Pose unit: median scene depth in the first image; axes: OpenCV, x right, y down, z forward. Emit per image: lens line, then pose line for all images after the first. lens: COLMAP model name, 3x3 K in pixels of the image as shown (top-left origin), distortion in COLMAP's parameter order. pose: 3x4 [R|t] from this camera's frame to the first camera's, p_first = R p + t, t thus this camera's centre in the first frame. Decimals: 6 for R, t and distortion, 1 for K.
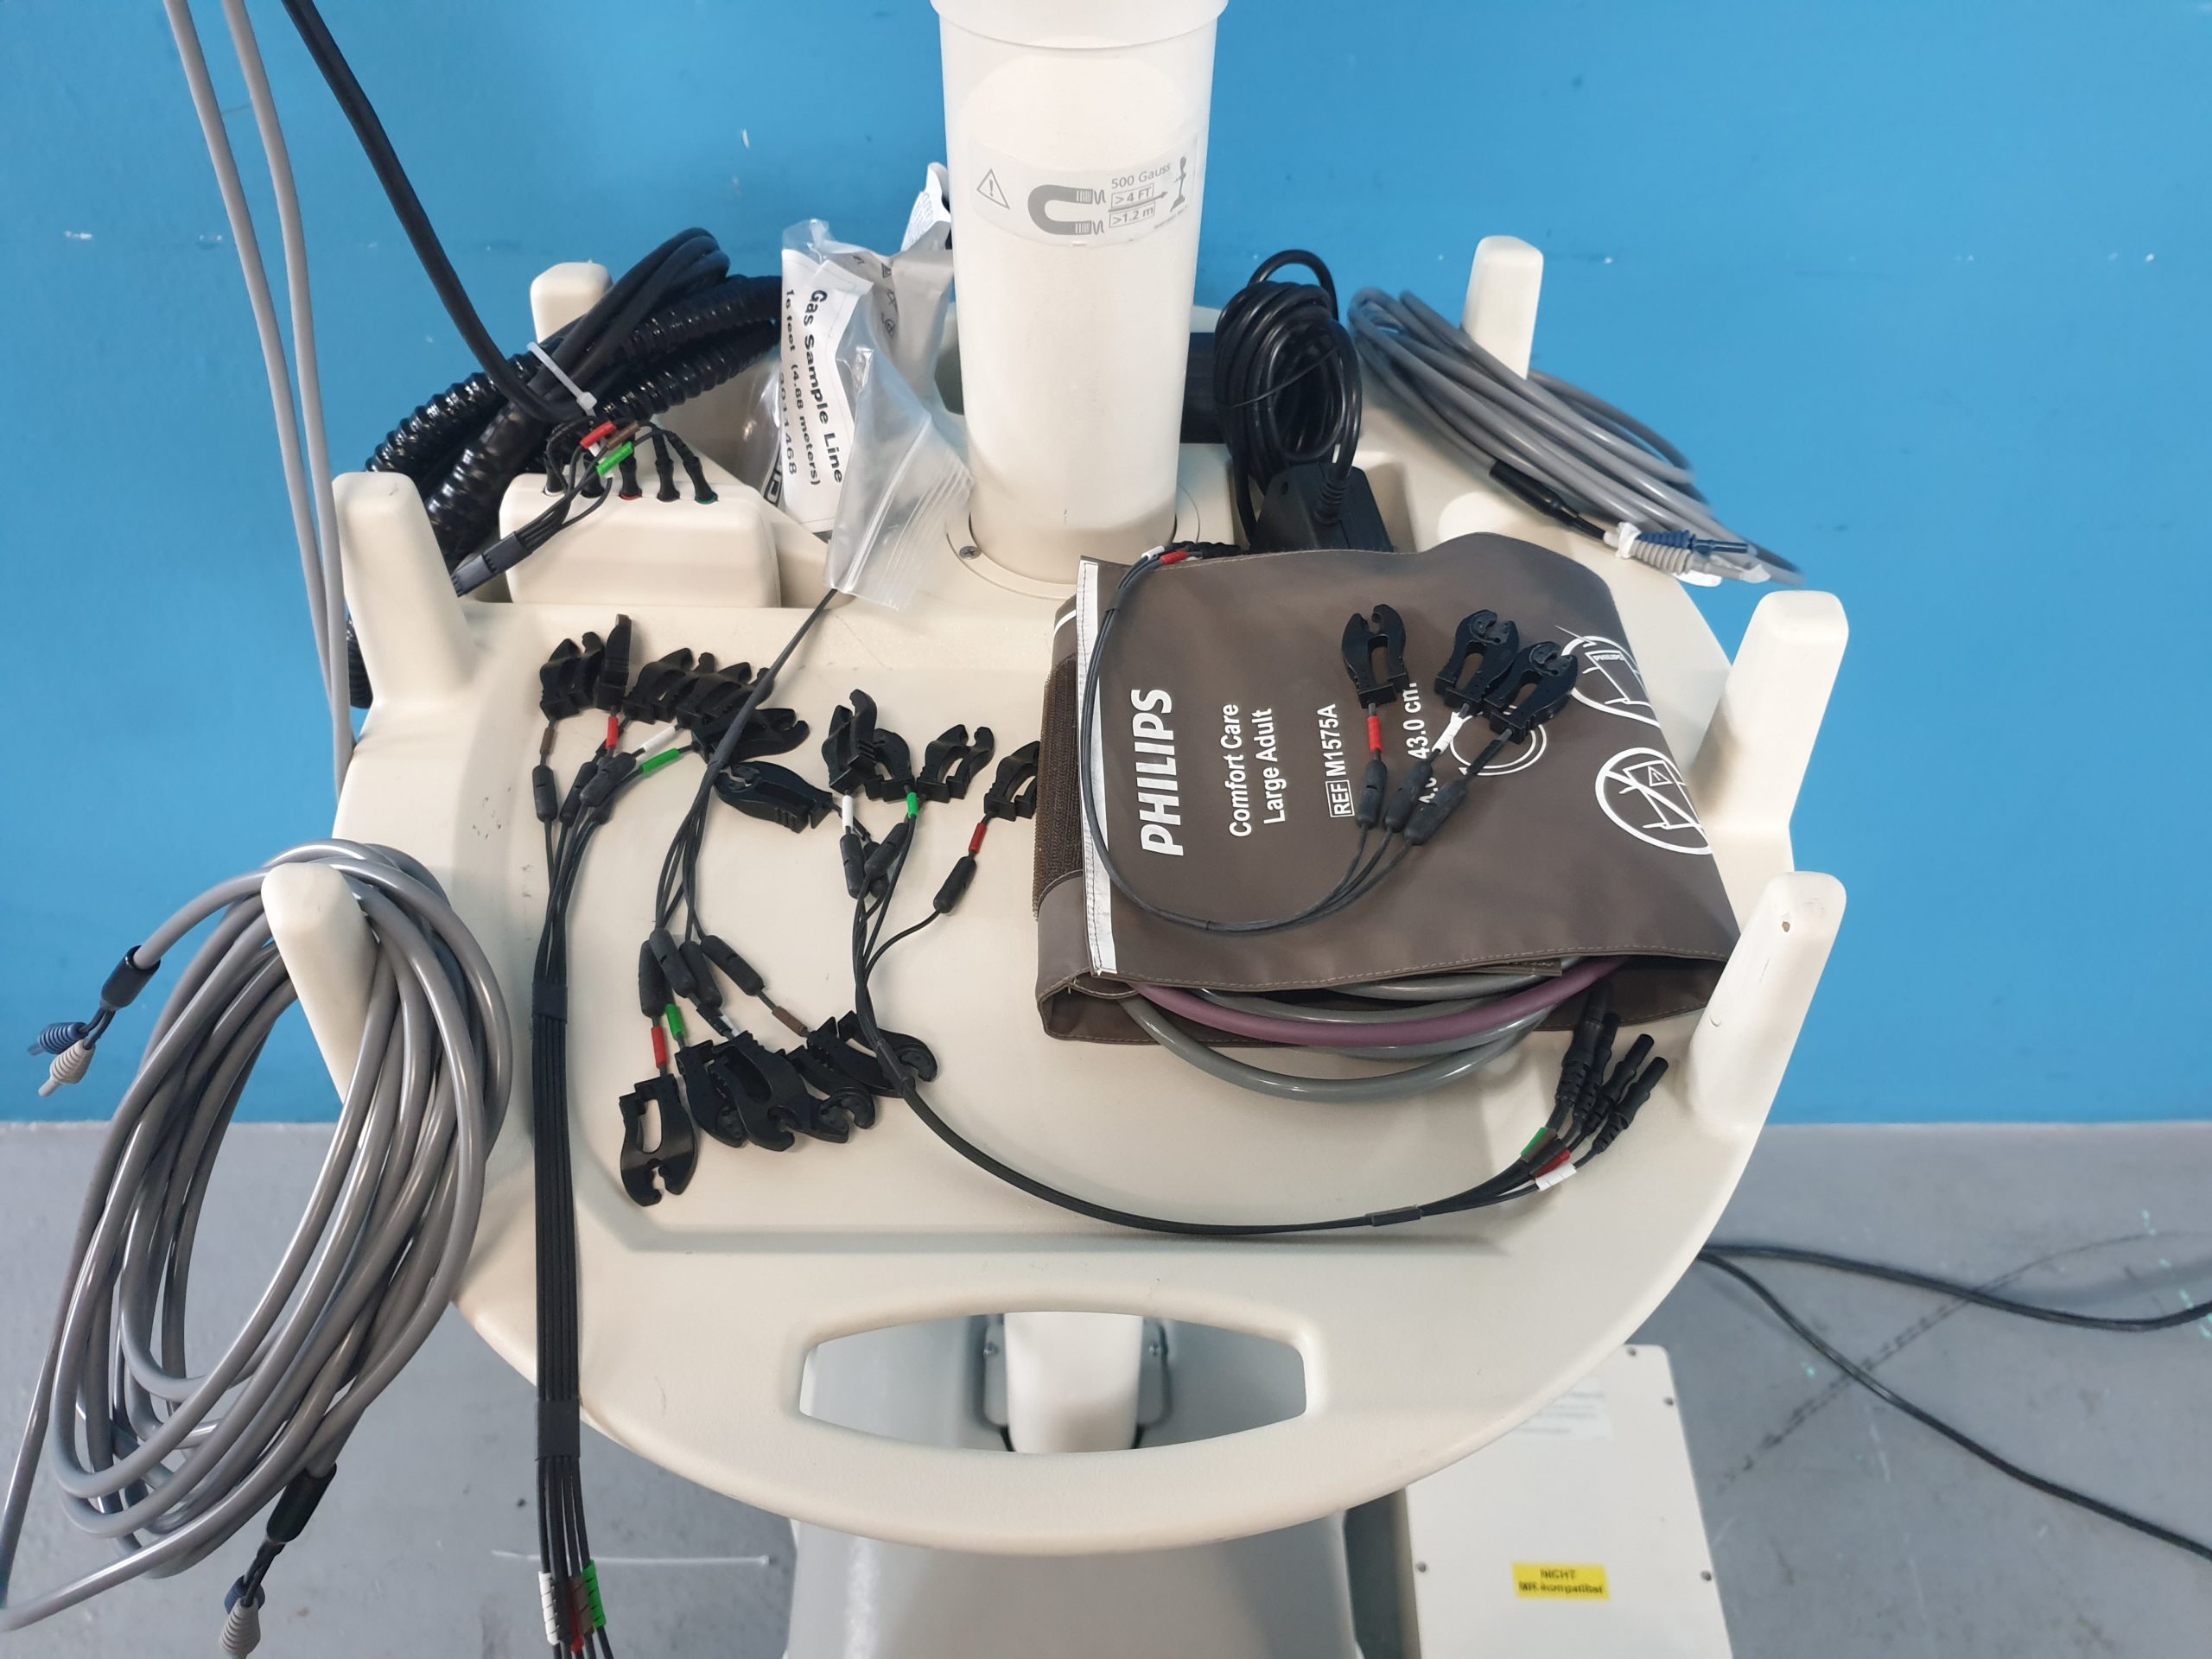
lens RADIAL K [[1722.0, 0, 1106.0], [0, 1722.0, 829.5], [0, 0, 1]] dist [0.007647, 0.002543]
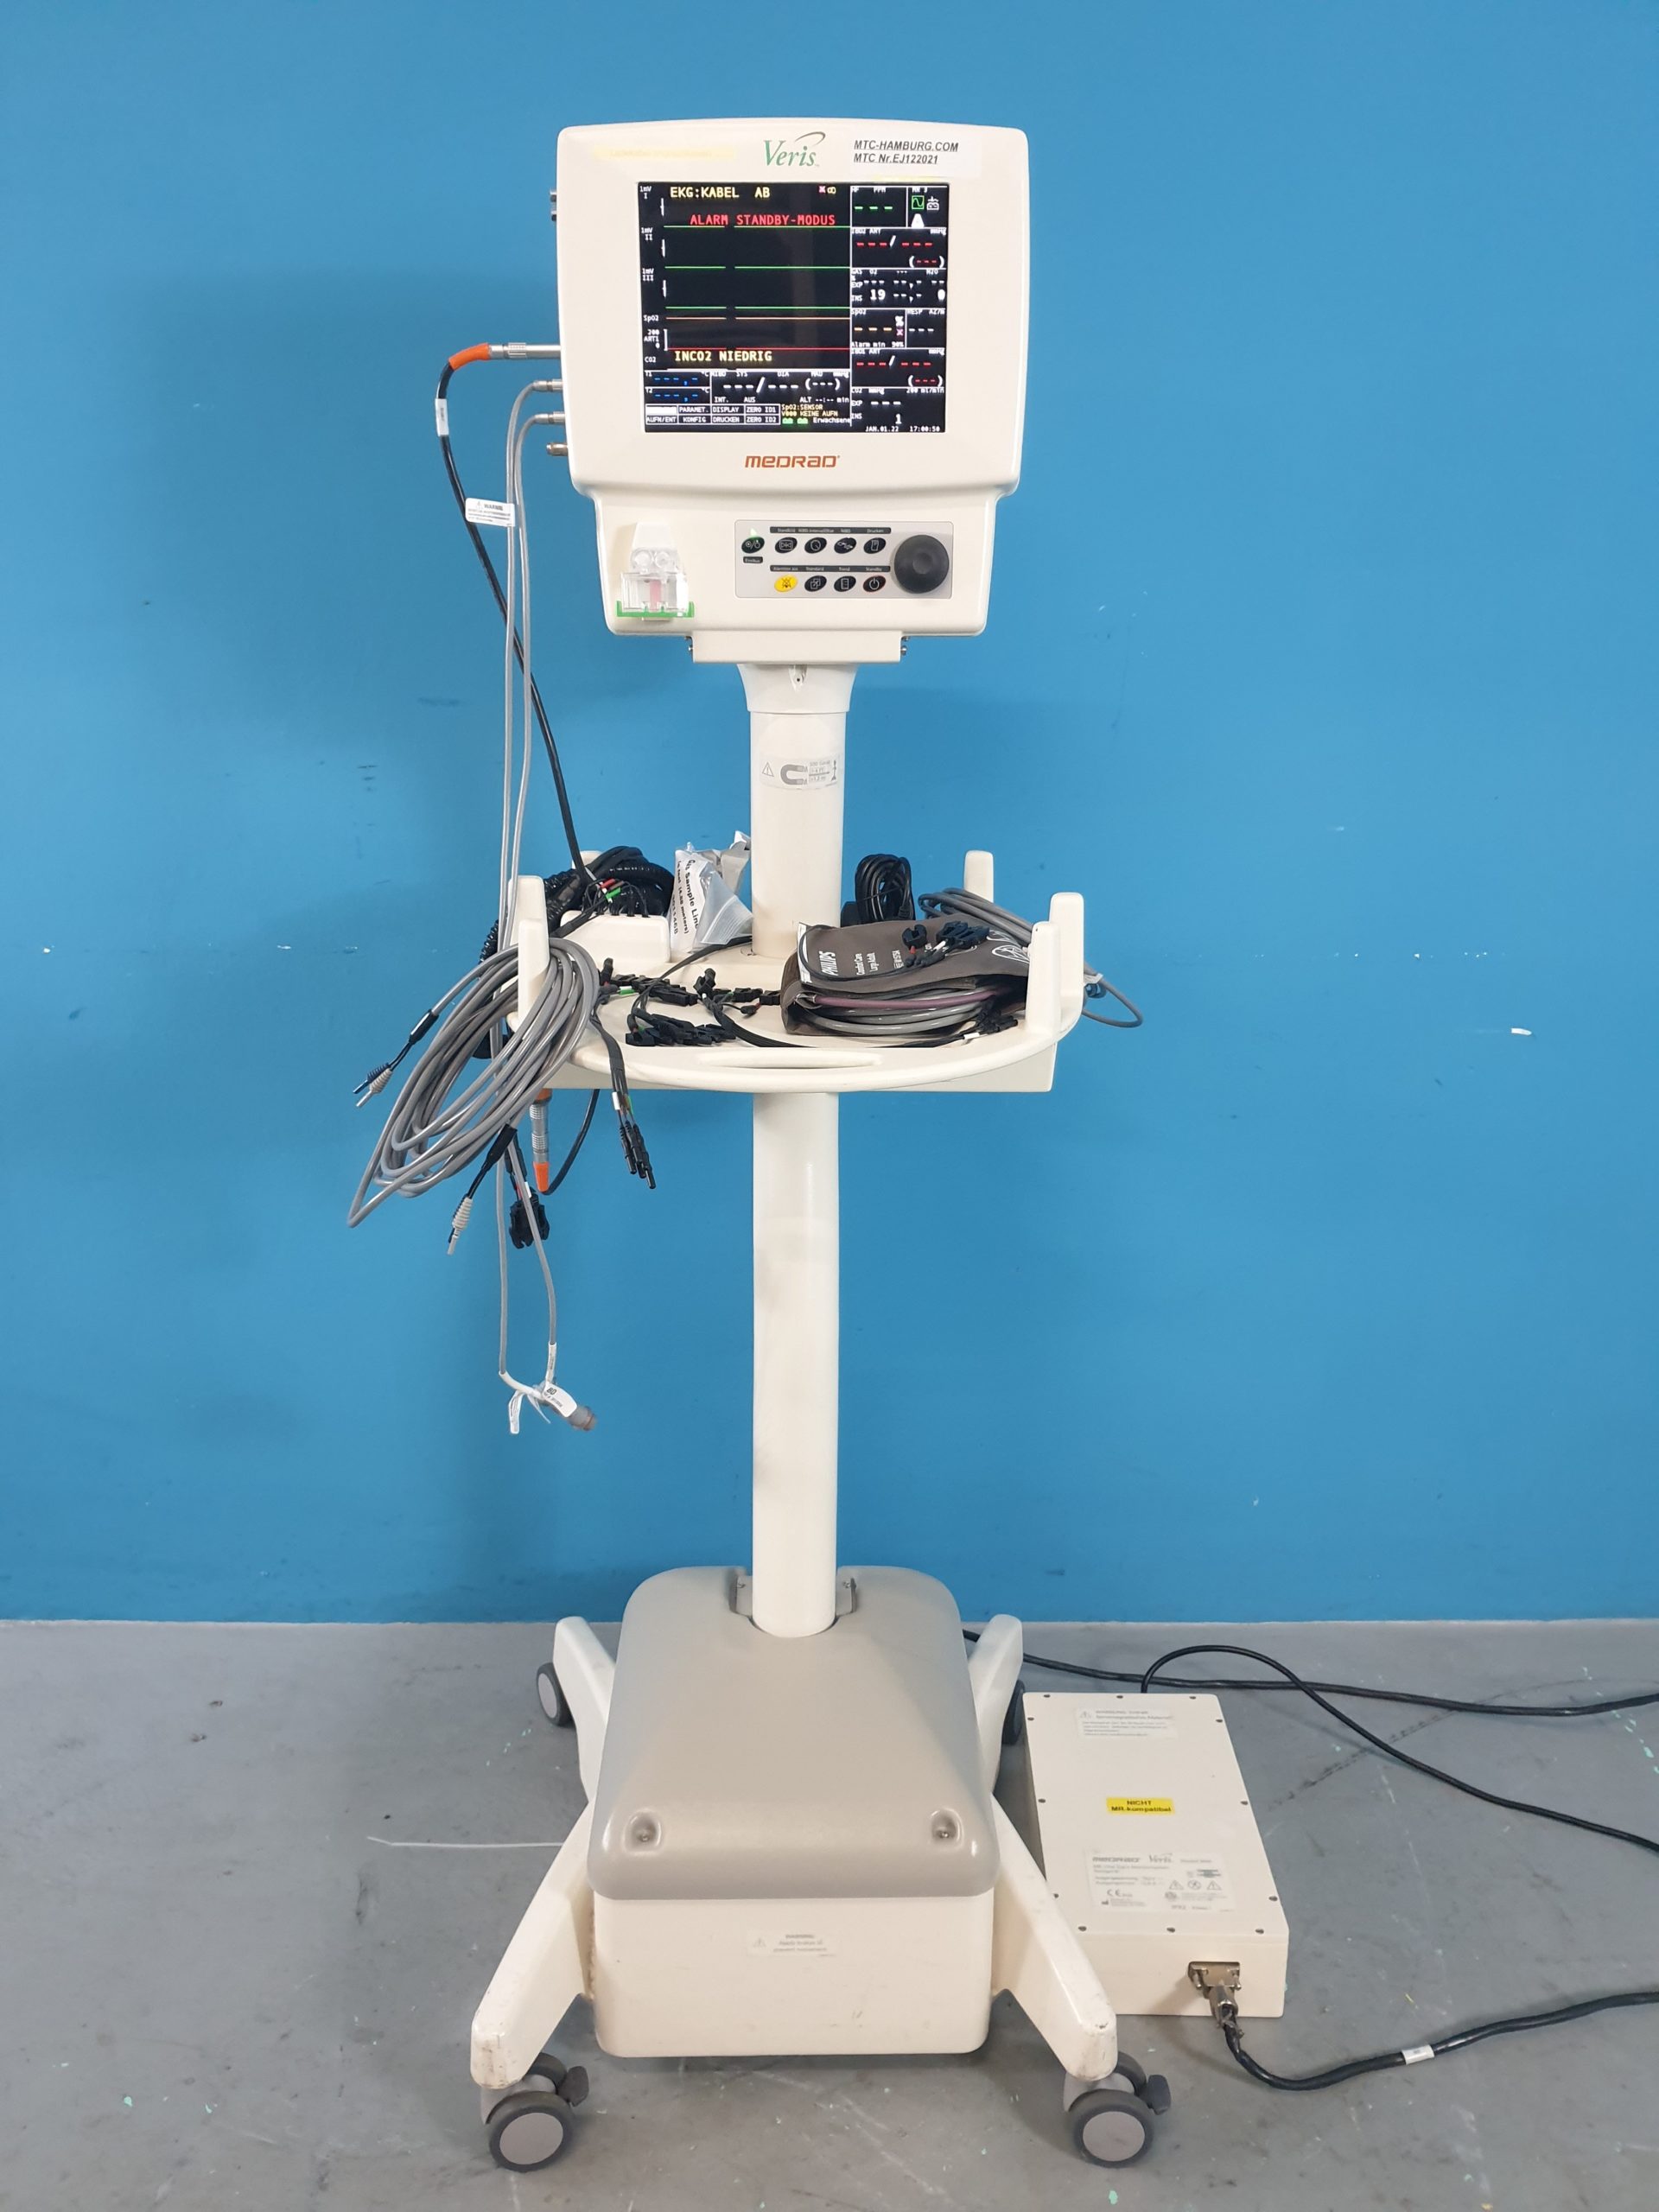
lens RADIAL K [[1722.0, 0, 829.5], [0, 1722.0, 1106.0], [0, 0, 1]] dist [0.007647, 0.002543]
pose [[0.999984, -0.005461, 0.001201, 0.023581], [0.005371, 0.878326, -0.478032, 1.199002], [0.001555, 0.478031, 0.878342, -1.004317]]
